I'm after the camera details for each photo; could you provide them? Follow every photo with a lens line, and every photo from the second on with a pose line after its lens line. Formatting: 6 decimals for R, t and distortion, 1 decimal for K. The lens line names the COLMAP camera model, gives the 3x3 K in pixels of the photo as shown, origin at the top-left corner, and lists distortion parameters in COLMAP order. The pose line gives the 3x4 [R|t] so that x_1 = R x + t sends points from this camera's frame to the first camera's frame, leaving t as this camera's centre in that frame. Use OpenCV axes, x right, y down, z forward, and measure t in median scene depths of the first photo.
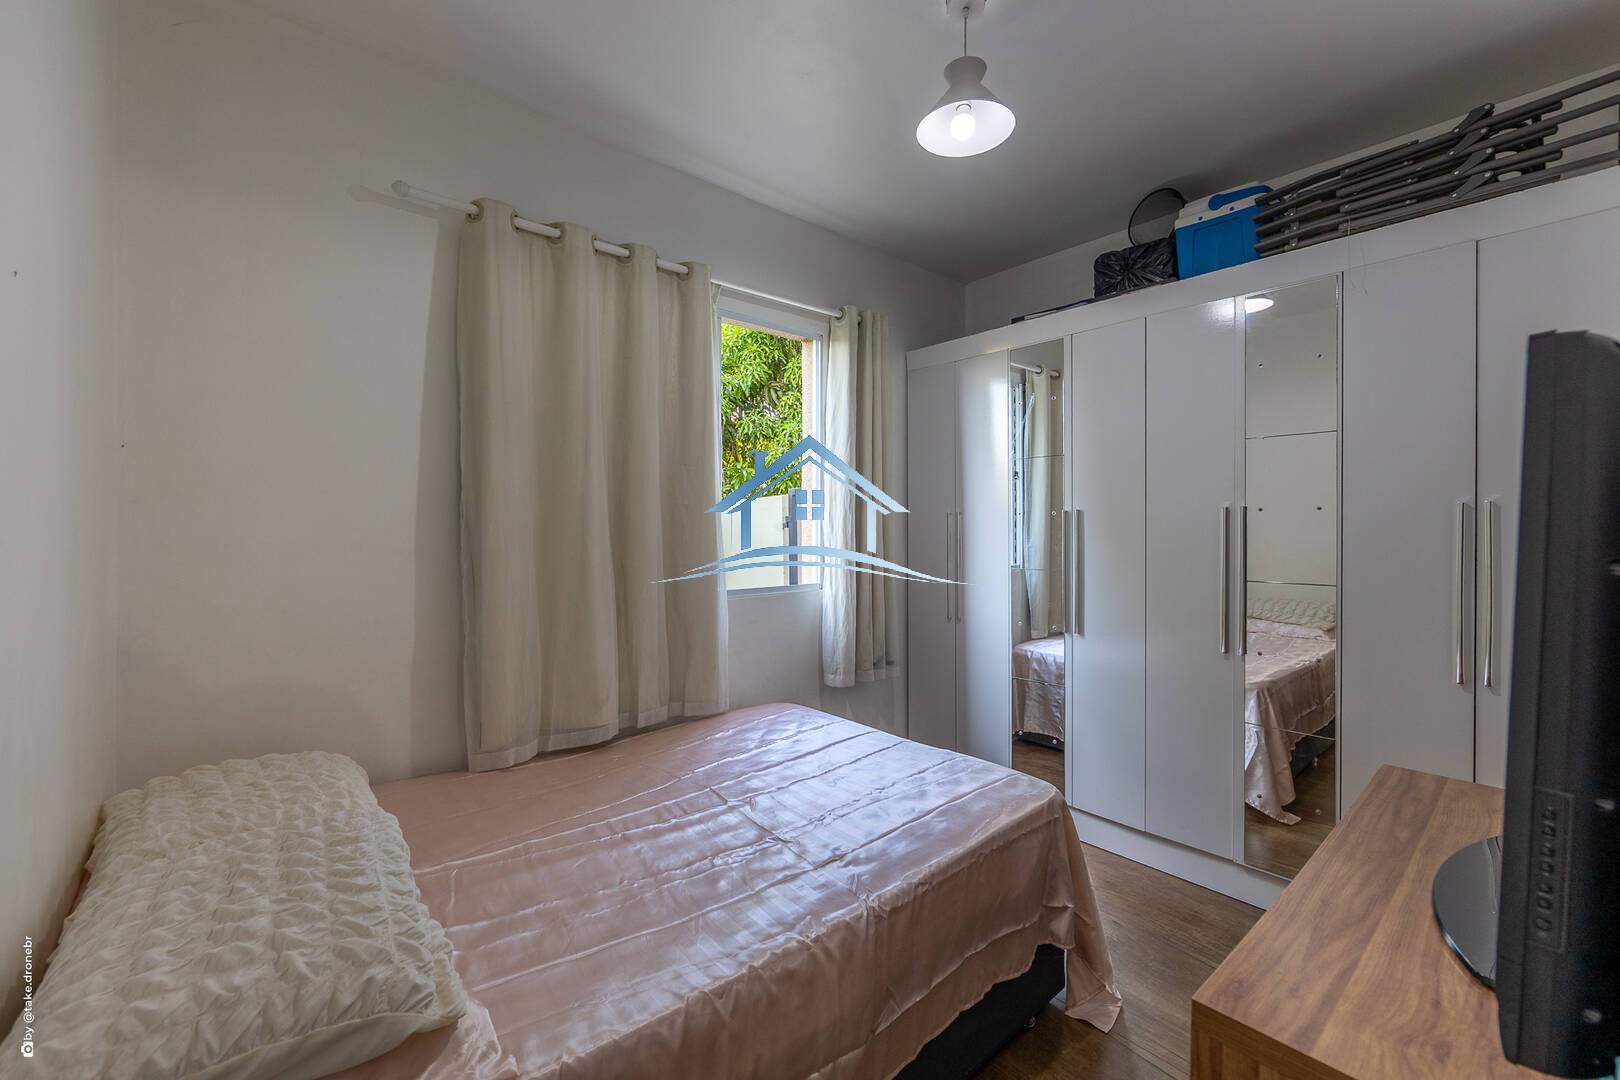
lens RADIAL K [[648.6, 0, 817.4], [0, 648.6, 536.1], [0, 0, 1]] dist [-0.002044, -0.000121]
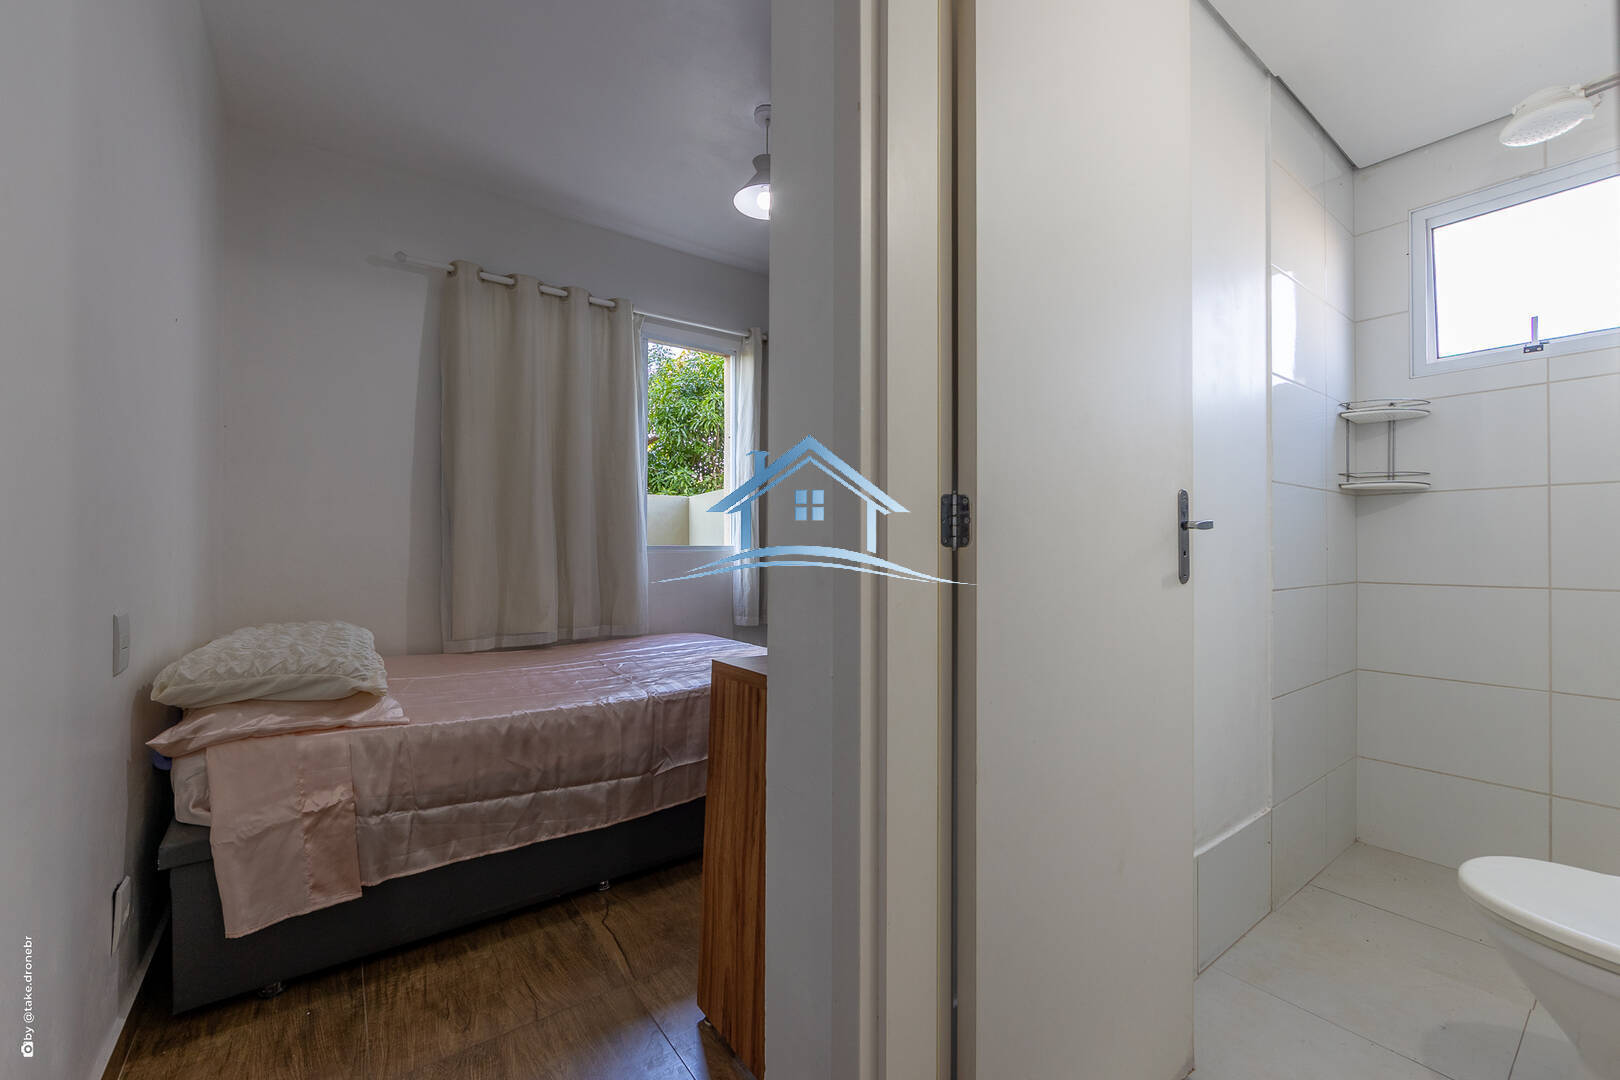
lens RADIAL K [[642.3, 0, 813.4], [0, 642.3, 554.3], [0, 0, 1]] dist [-0.002799, -0.000211]
pose [[0.996730, -0.003938, -0.080703, 0.351549], [0.003151, 0.999946, -0.009886, 0.136317], [0.080737, 0.009599, 0.996689, -0.321042]]
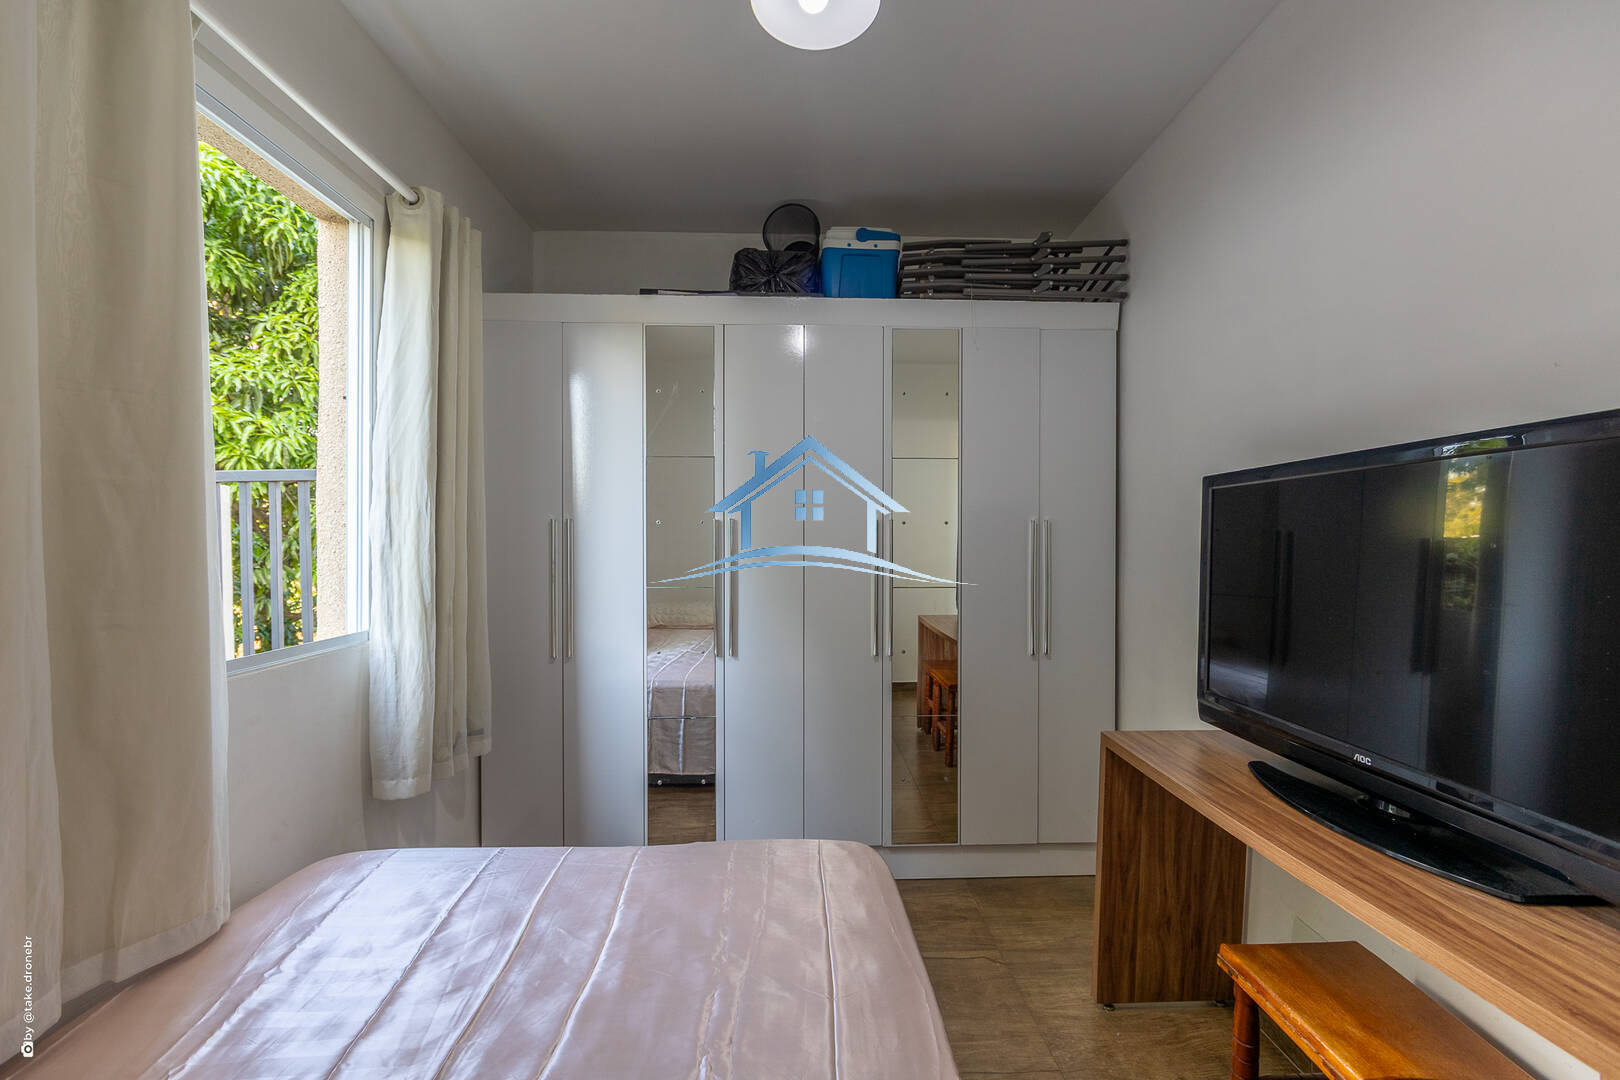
lens RADIAL K [[648.6, 0, 817.4], [0, 648.6, 536.1], [0, 0, 1]] dist [-0.002044, -0.000121]
pose [[0.631964, 0.004784, 0.774983, -0.268917], [0.009502, 0.999858, -0.013921, -0.004306], [-0.774940, 0.016161, 0.631828, 0.406724]]
